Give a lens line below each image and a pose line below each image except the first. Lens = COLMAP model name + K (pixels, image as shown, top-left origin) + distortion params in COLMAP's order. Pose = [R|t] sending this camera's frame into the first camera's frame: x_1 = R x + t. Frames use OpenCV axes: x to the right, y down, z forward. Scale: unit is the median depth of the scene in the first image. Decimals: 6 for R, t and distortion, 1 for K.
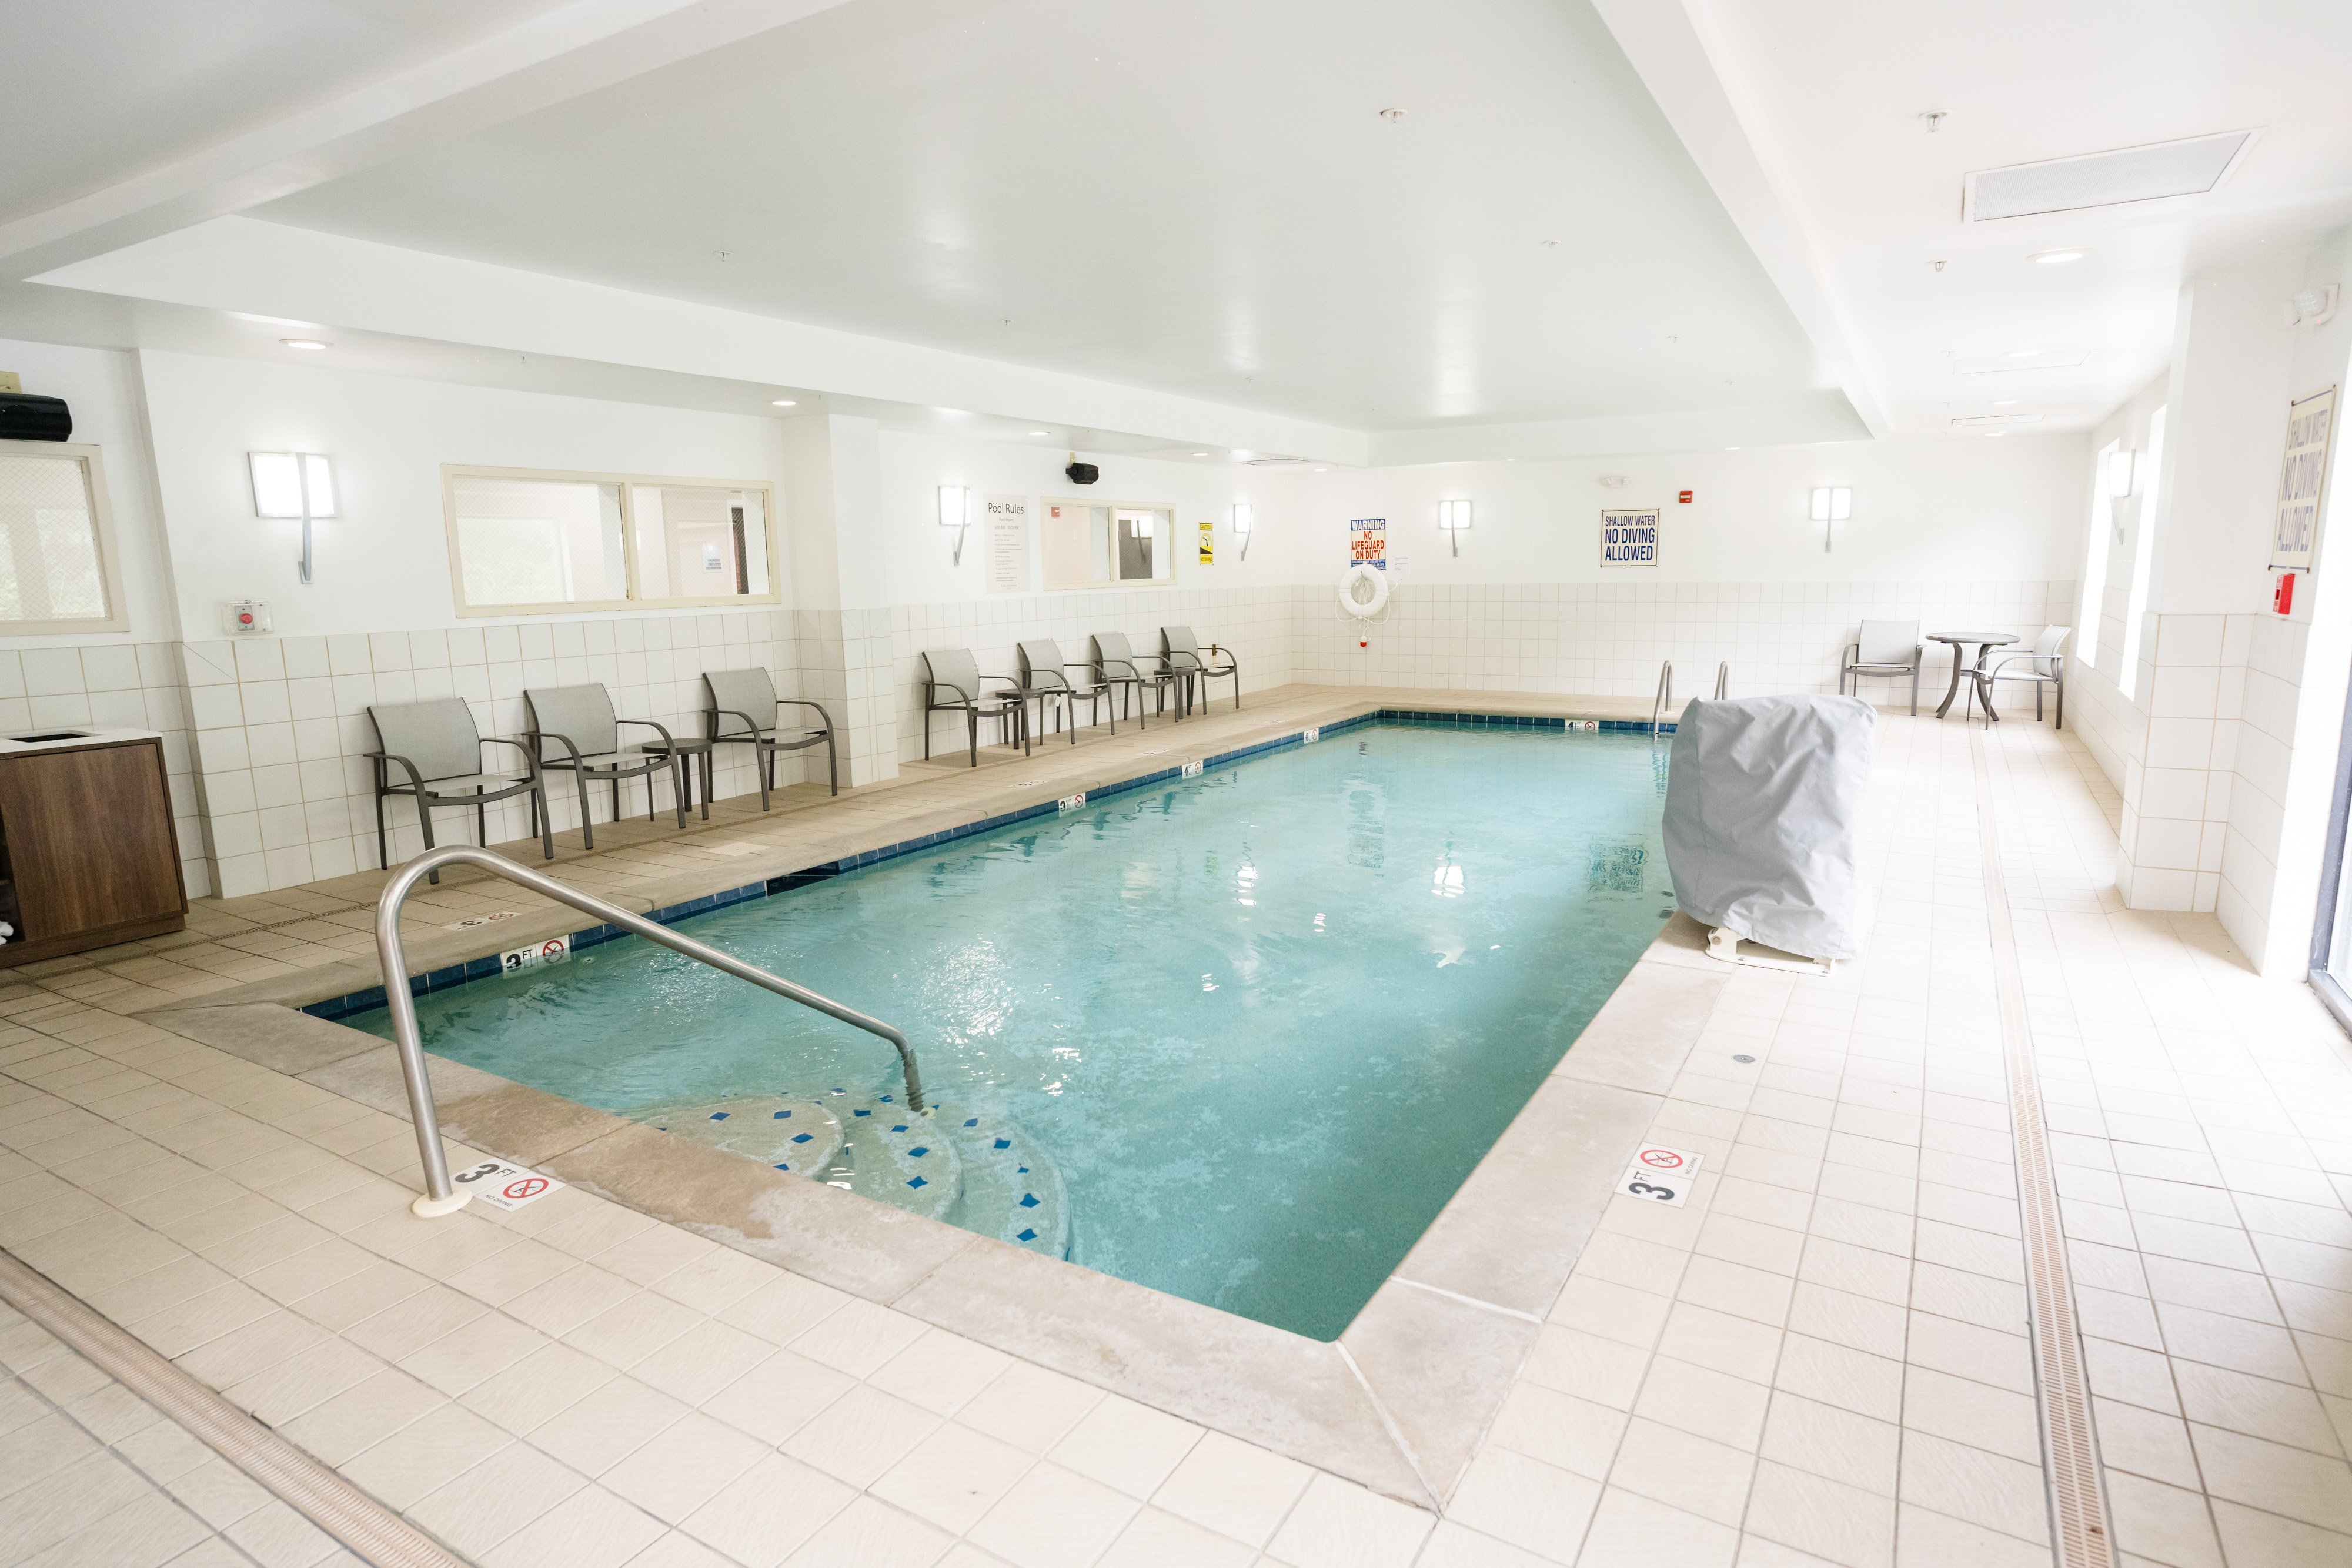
lens RADIAL K [[1290.5, 0, 1173.5], [0, 1290.5, 793.2], [0, 0, 1]] dist [-0.055929, 0.039449]
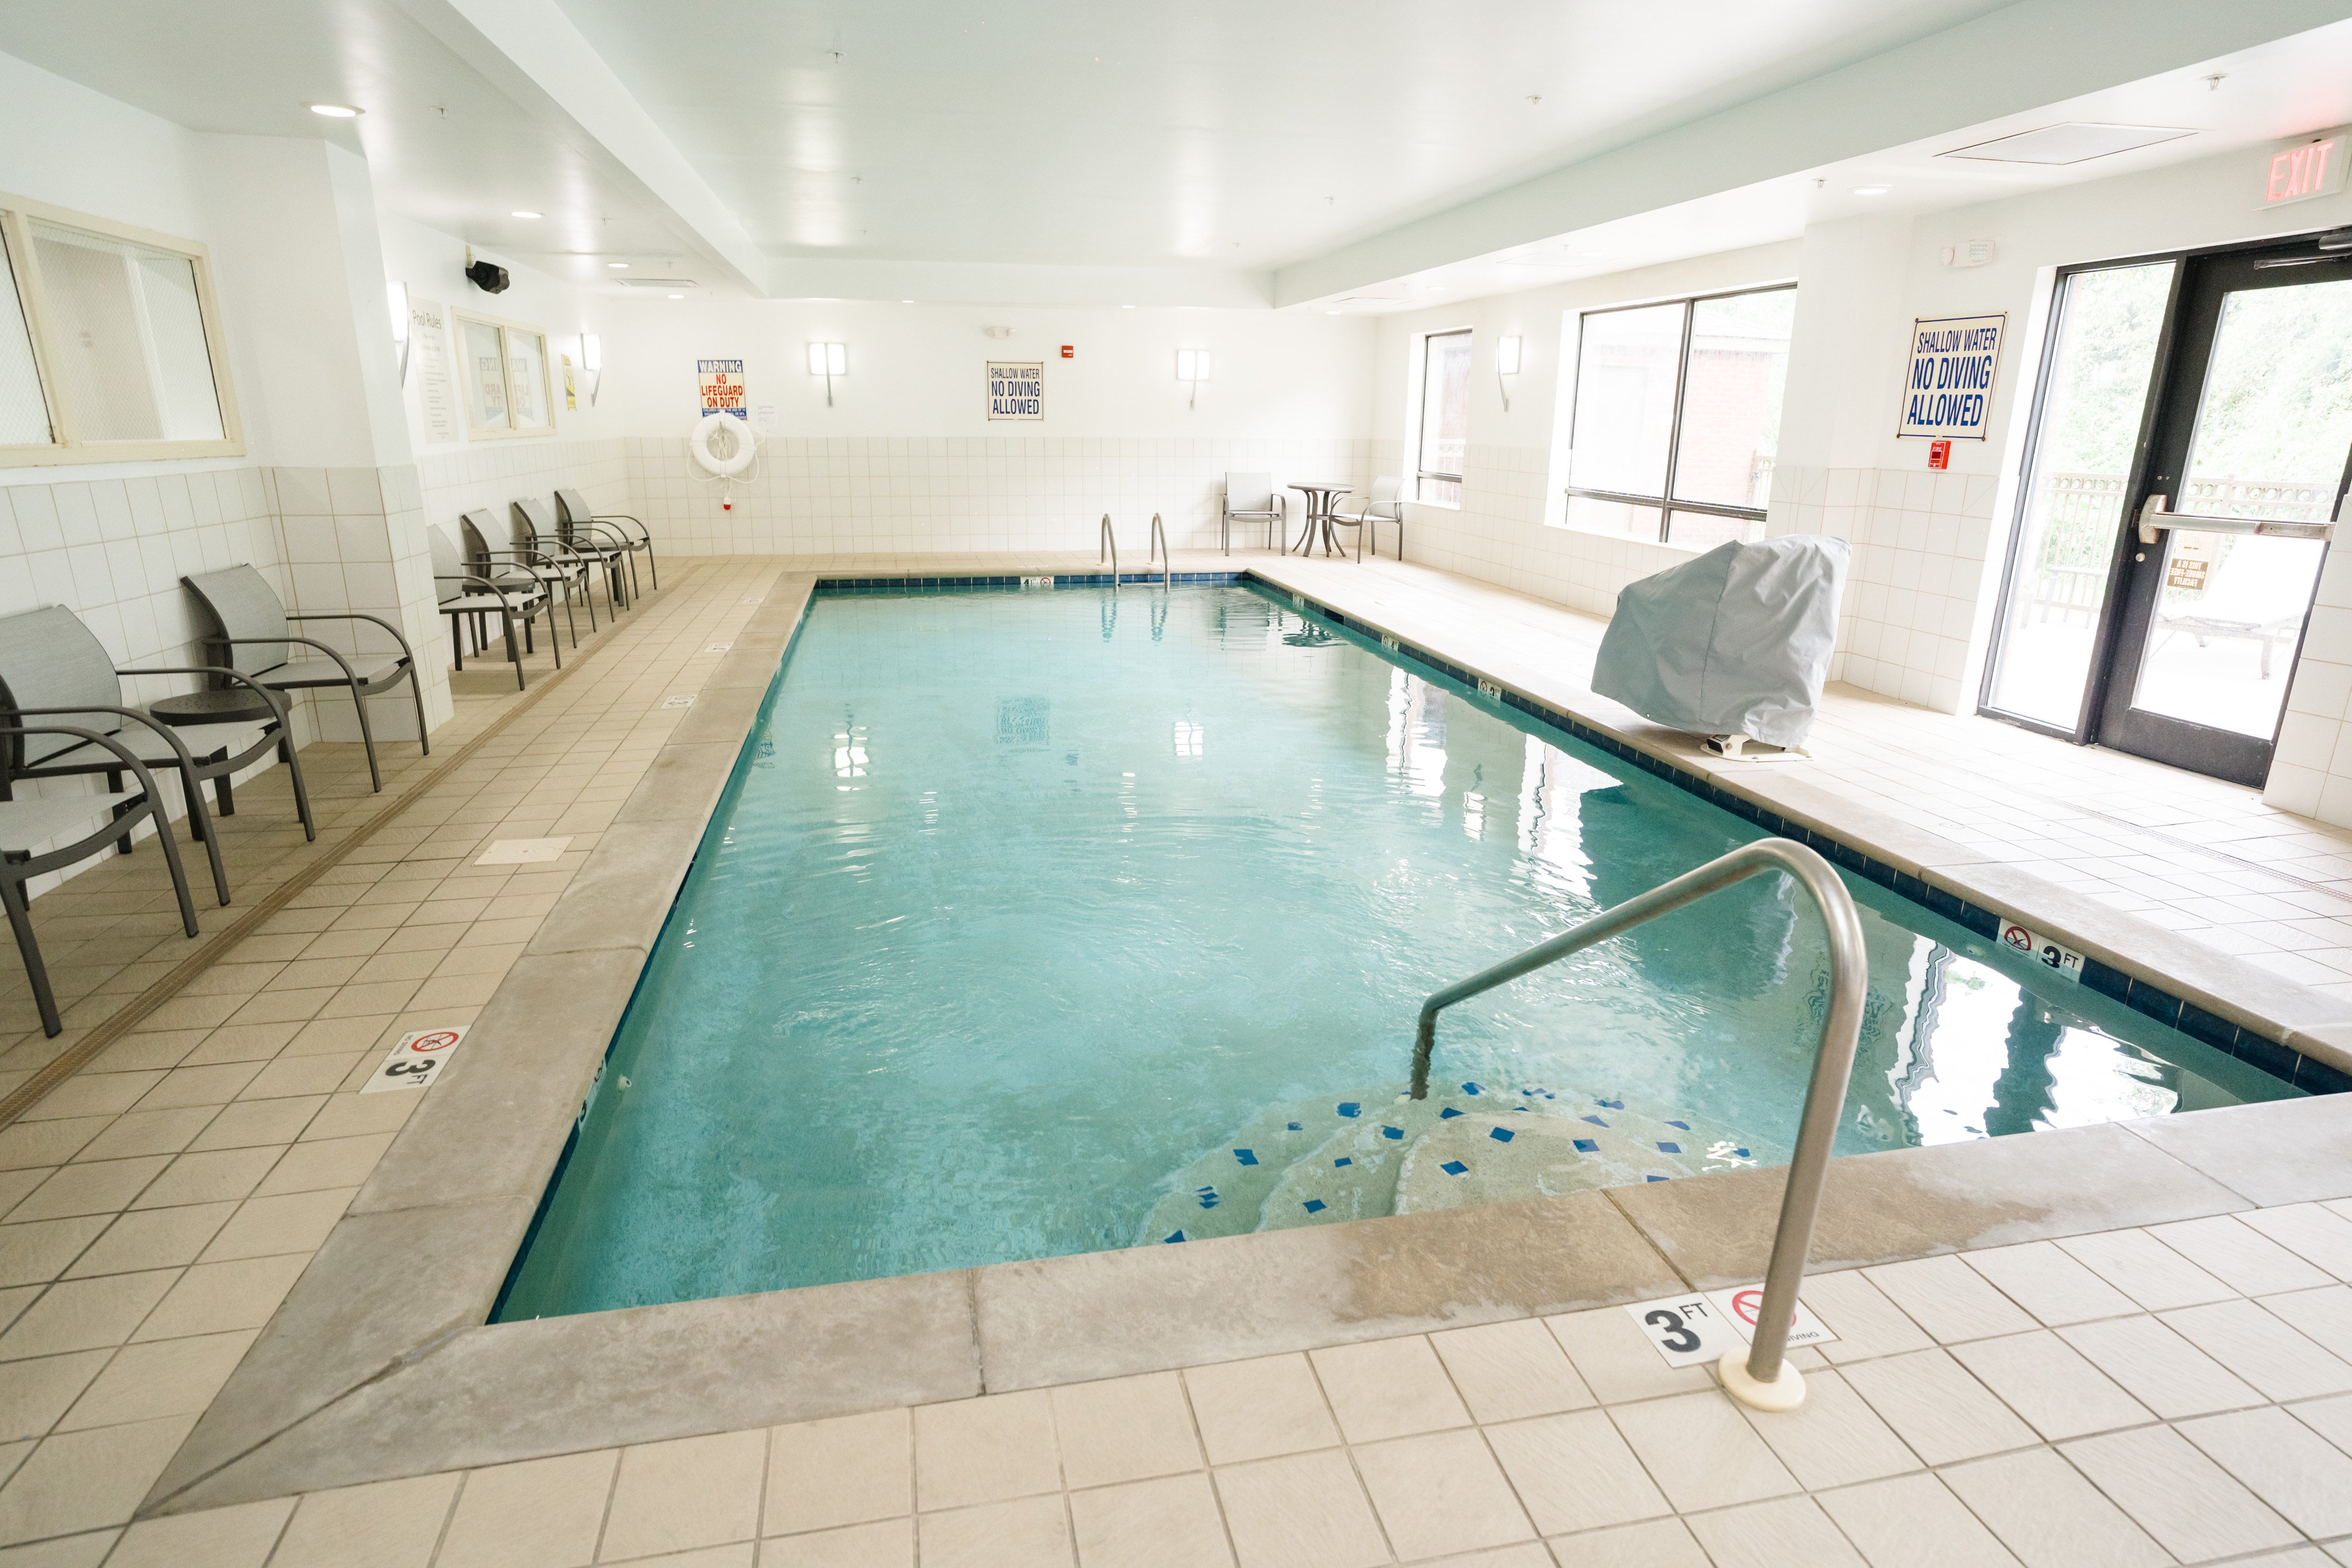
lens RADIAL K [[1290.5, 0, 1173.5], [0, 1290.5, 793.2], [0, 0, 1]] dist [-0.055929, 0.039449]
pose [[0.729765, -0.168461, 0.662619, -0.455769], [0.096293, 0.984834, 0.144328, -0.038834], [-0.676883, -0.041520, 0.734919, 0.283537]]
